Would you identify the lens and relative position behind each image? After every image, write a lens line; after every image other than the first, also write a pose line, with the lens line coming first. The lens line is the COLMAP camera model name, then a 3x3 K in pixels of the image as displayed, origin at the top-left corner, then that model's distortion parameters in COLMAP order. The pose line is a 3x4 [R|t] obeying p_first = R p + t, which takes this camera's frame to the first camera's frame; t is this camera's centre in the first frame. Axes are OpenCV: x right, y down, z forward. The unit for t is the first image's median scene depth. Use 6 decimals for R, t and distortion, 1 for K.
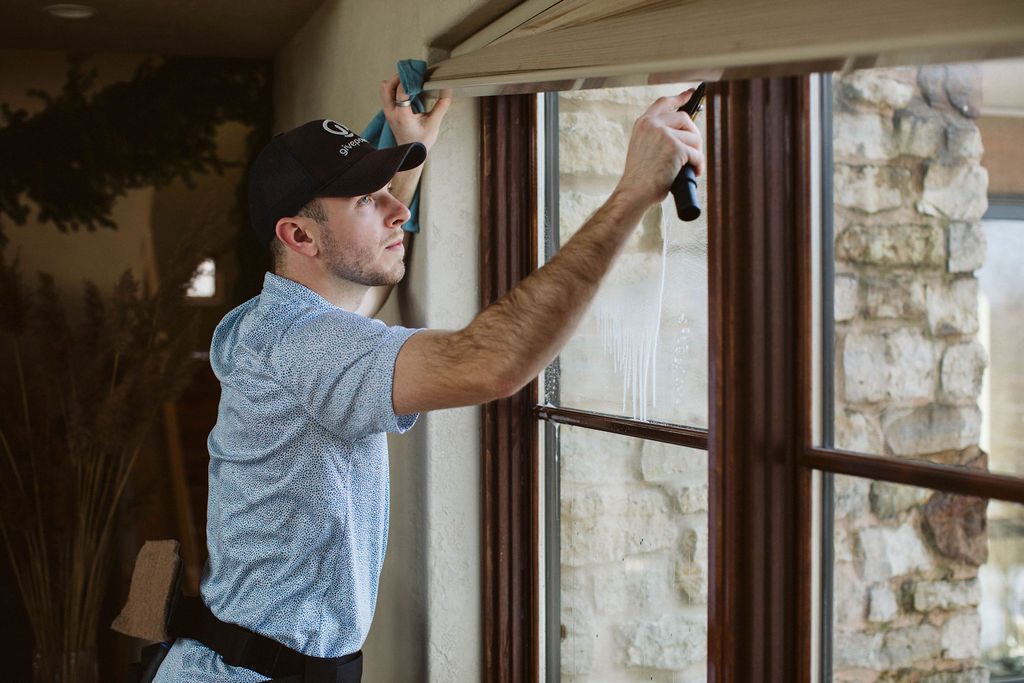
lens RADIAL K [[1494.6, 0, 512.0], [0, 1494.6, 341.5], [0, 0, 1]] dist [-0.195631, 0.413133]
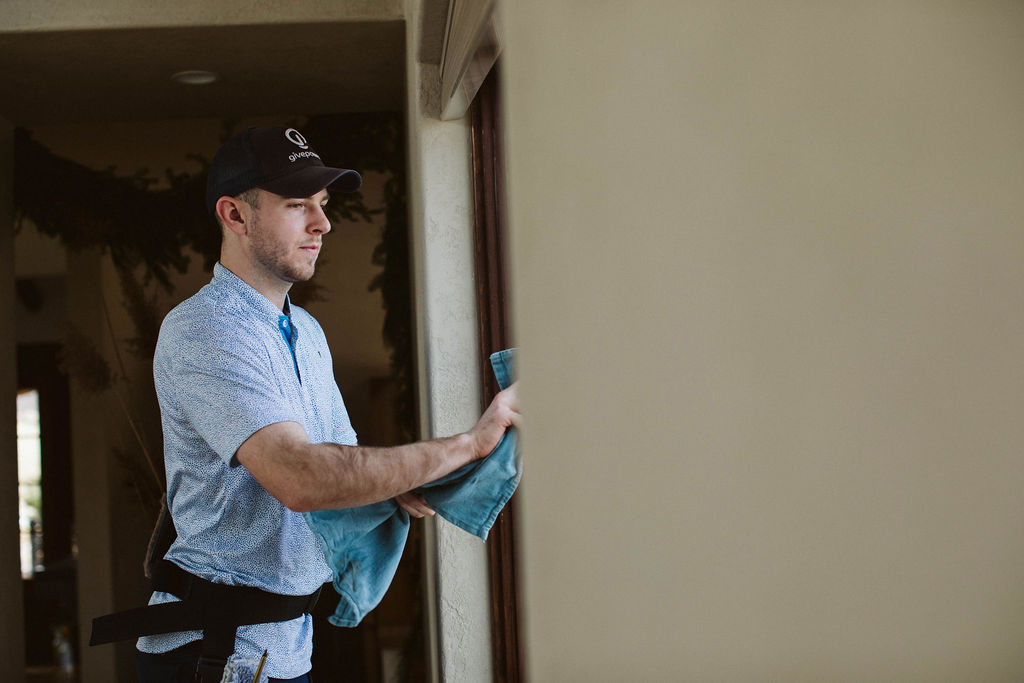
lens RADIAL K [[1494.6, 0, 512.0], [0, 1494.6, 341.5], [0, 0, 1]] dist [-0.195631, 0.413133]
pose [[0.971935, -0.052168, -0.229391, 0.189116], [0.037629, 0.997023, -0.067305, 0.066062], [0.232219, 0.056784, 0.971004, -0.047897]]
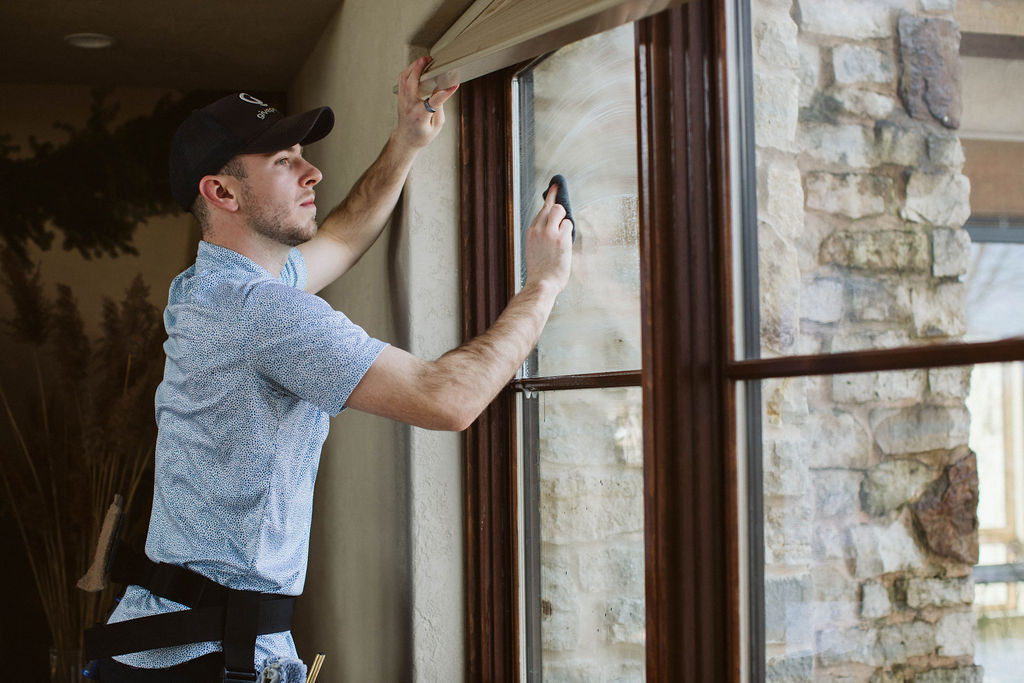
lens RADIAL K [[1494.6, 0, 512.0], [0, 1494.6, 341.5], [0, 0, 1]] dist [-0.195631, 0.413133]
pose [[0.999330, -0.011962, -0.034587, 0.037935], [0.009921, 0.998232, -0.058612, 0.056852], [0.035227, 0.058229, 0.997682, -0.036525]]
